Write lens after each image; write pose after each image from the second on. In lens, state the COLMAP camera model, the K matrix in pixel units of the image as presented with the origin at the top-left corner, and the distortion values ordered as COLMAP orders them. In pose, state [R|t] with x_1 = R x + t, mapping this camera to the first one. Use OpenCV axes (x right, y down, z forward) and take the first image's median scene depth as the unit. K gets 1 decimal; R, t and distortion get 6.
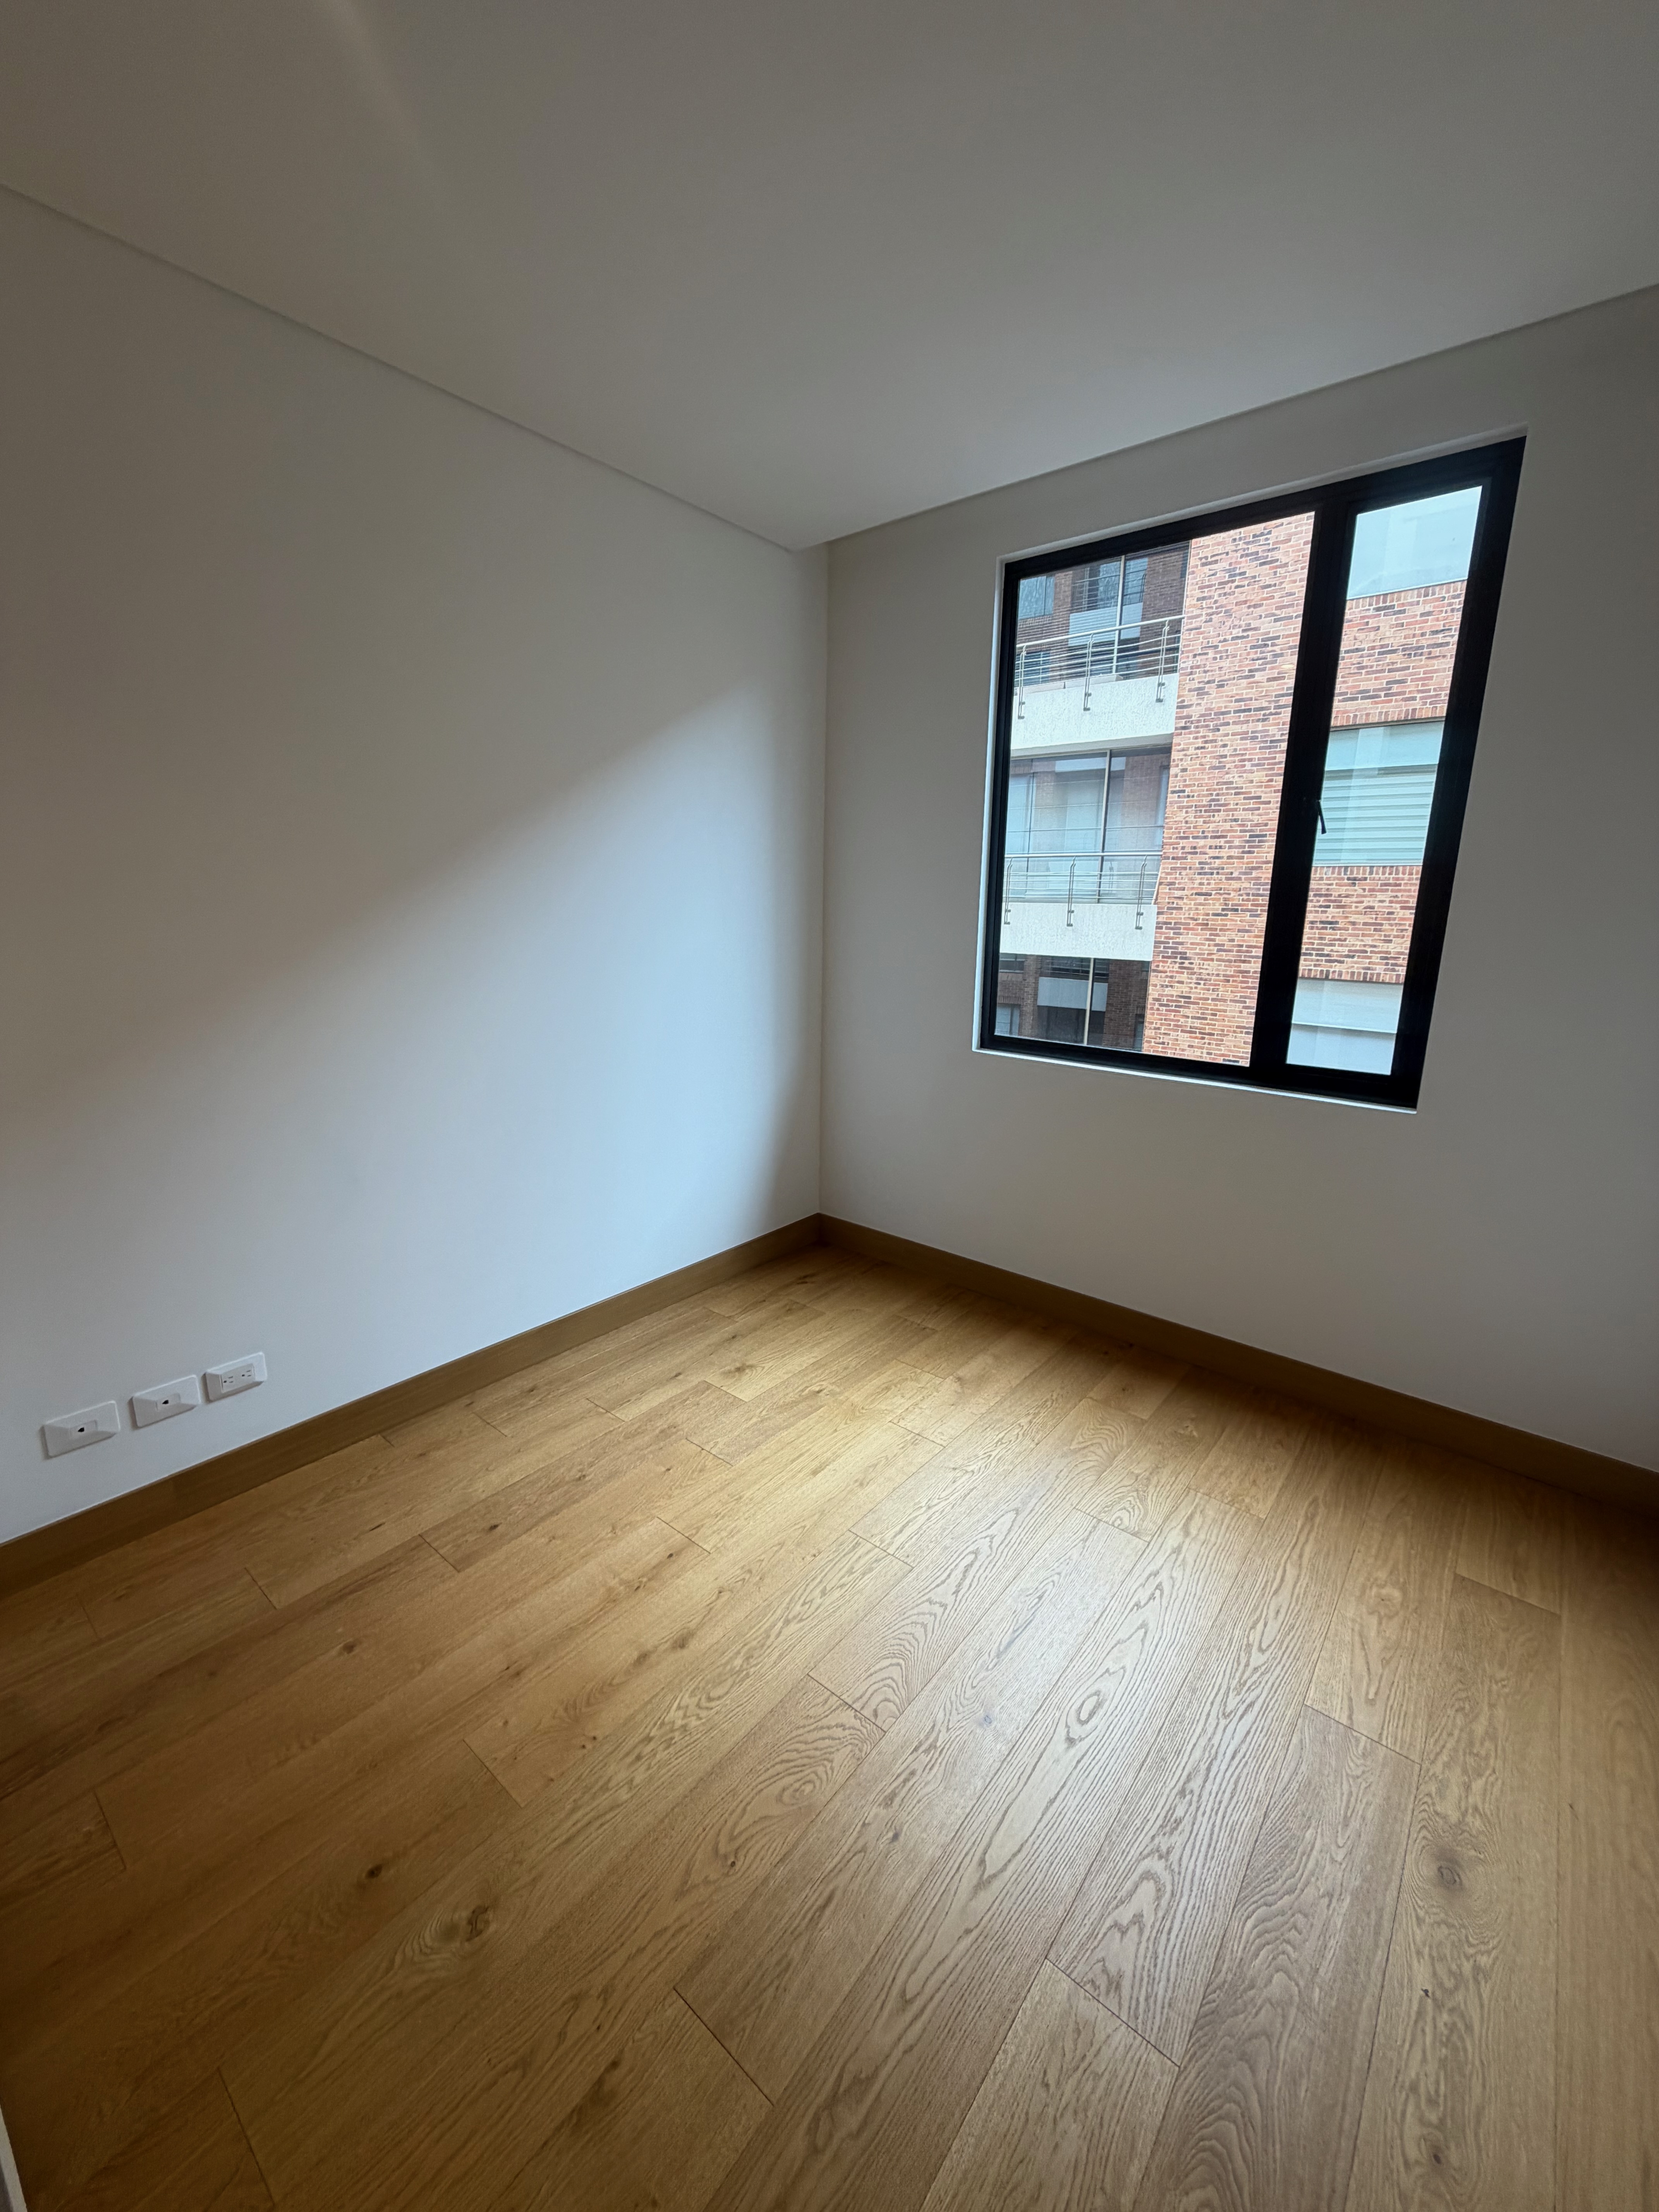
lens RADIAL K [[894.1, 0, 829.5], [0, 894.1, 1106.0], [0, 0, 1]] dist [-0.000778, -0.000102]
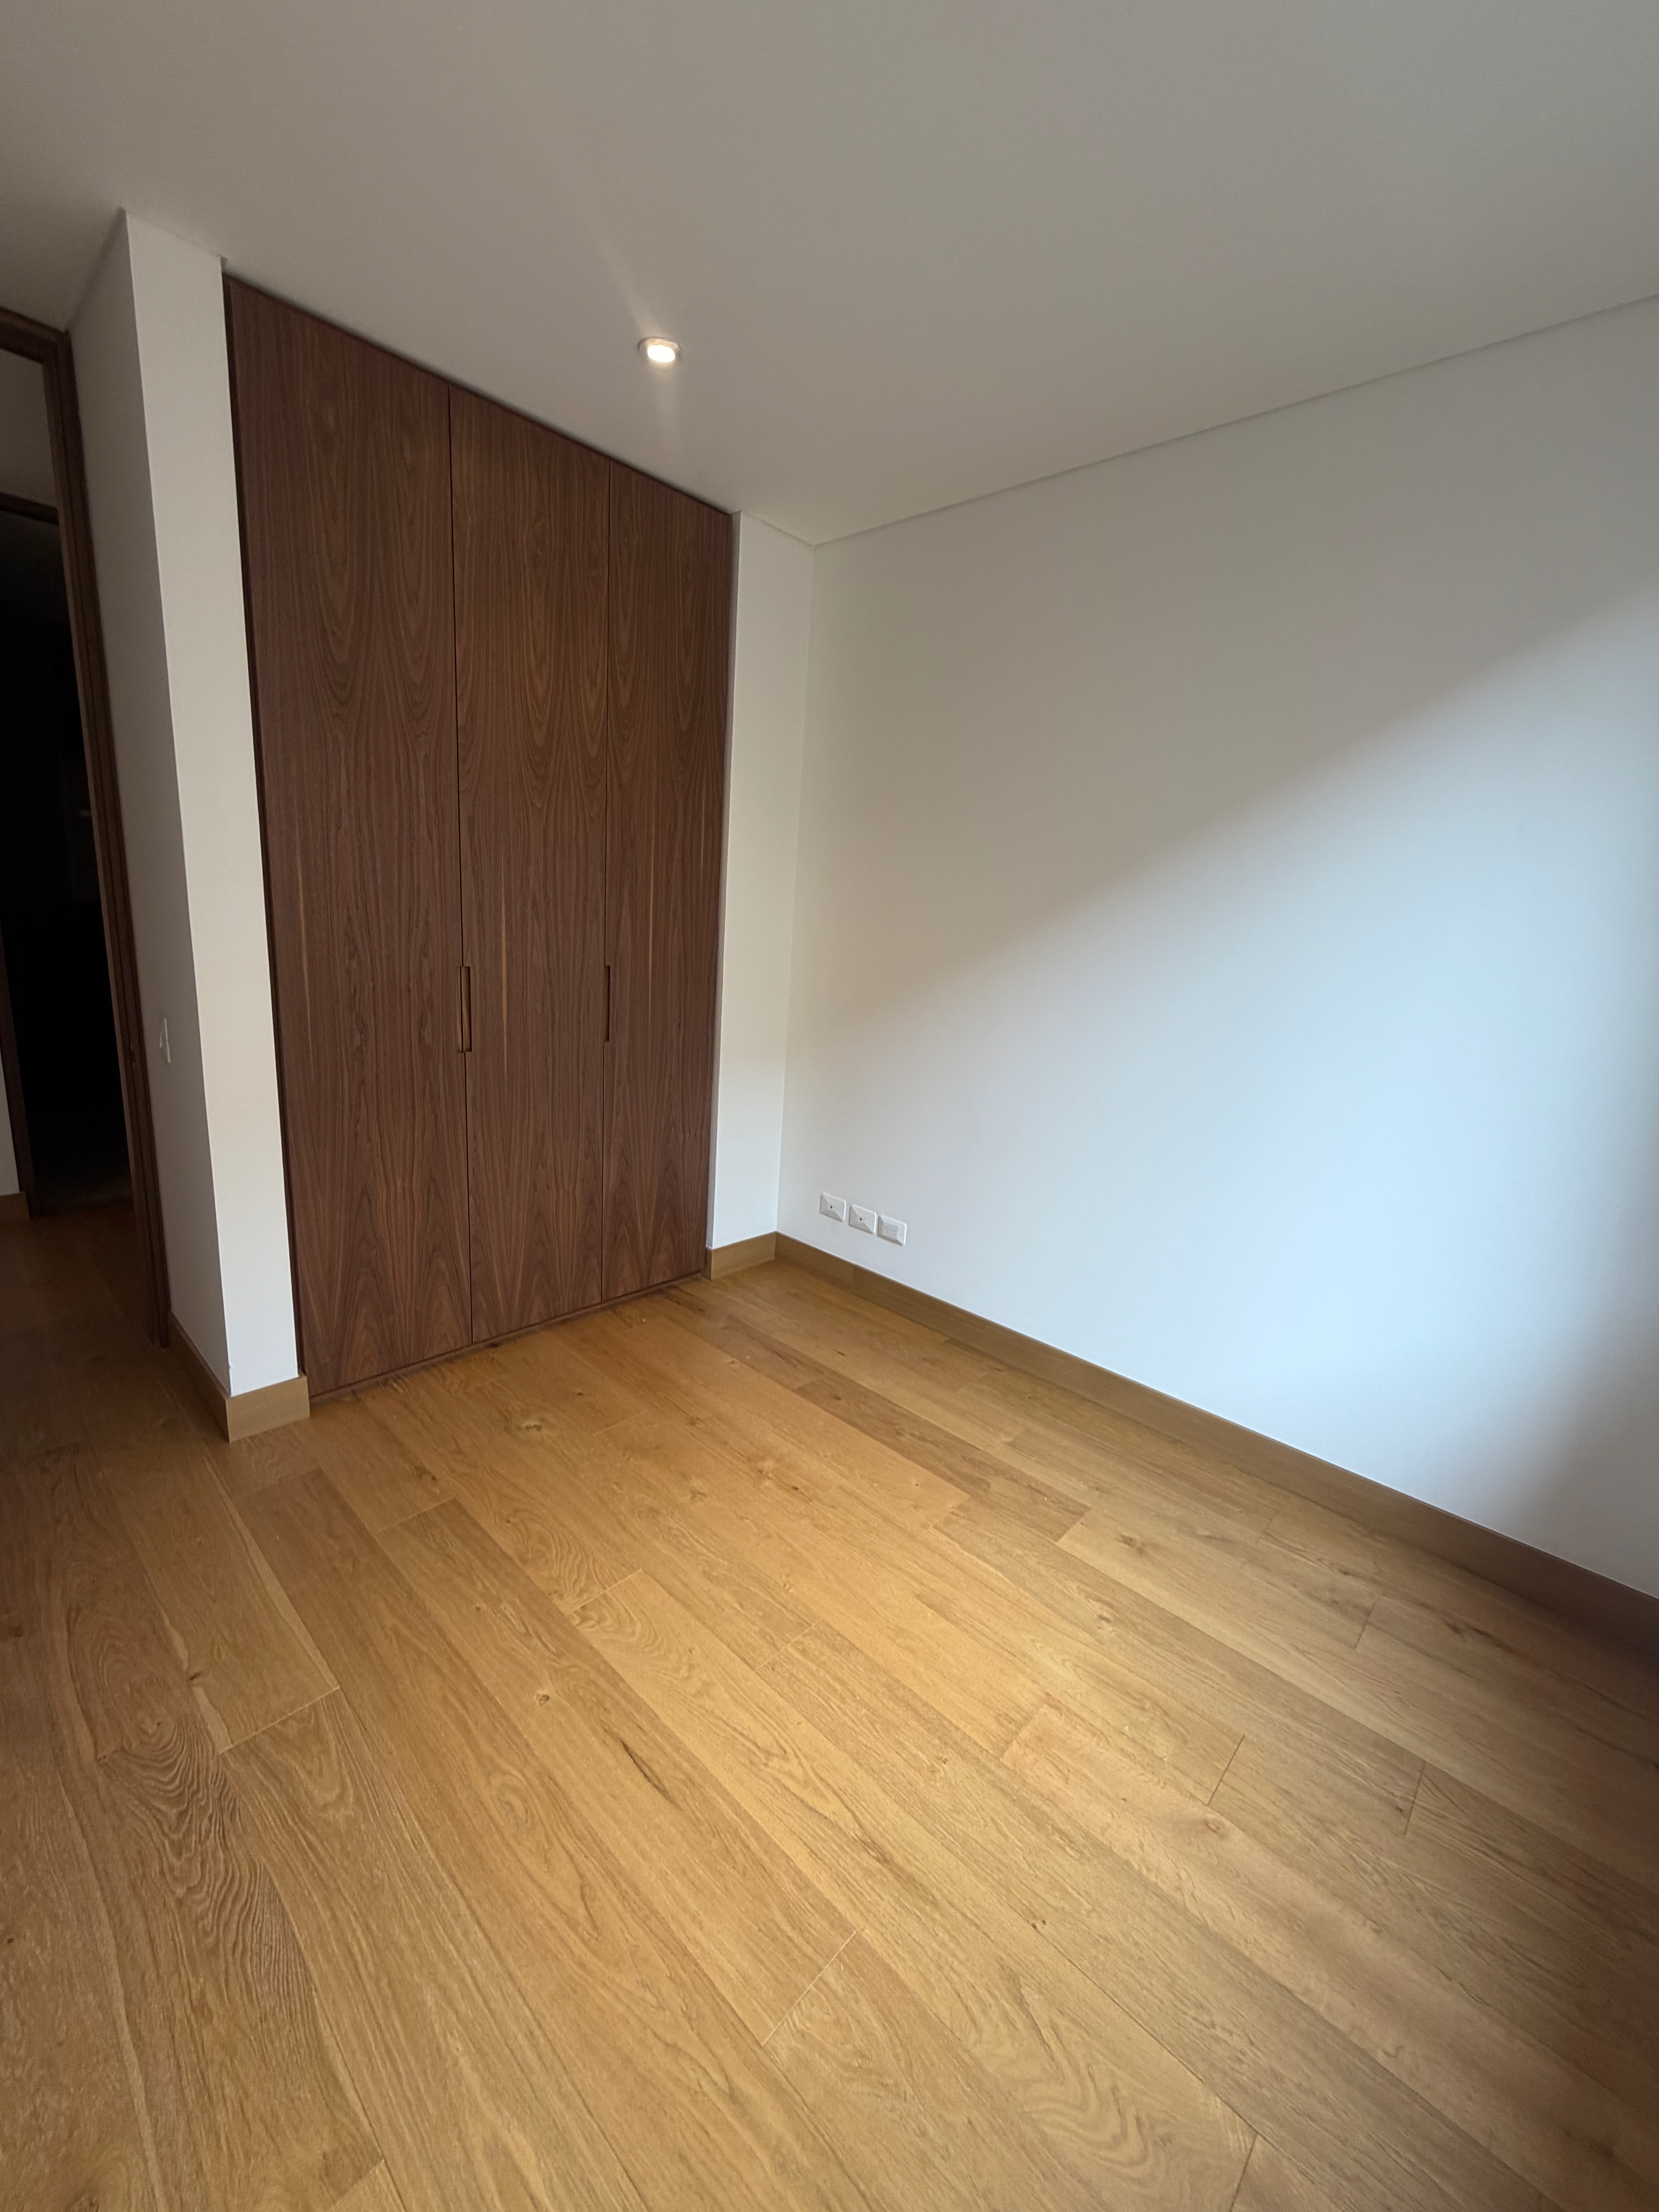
lens RADIAL K [[894.1, 0, 829.5], [0, 894.1, 1106.0], [0, 0, 1]] dist [-0.000778, -0.000102]
pose [[-0.076900, 0.204882, -0.975761, 0.670392], [-0.281729, 0.934311, 0.218382, -0.167079], [0.956407, 0.291694, -0.014127, 0.751339]]
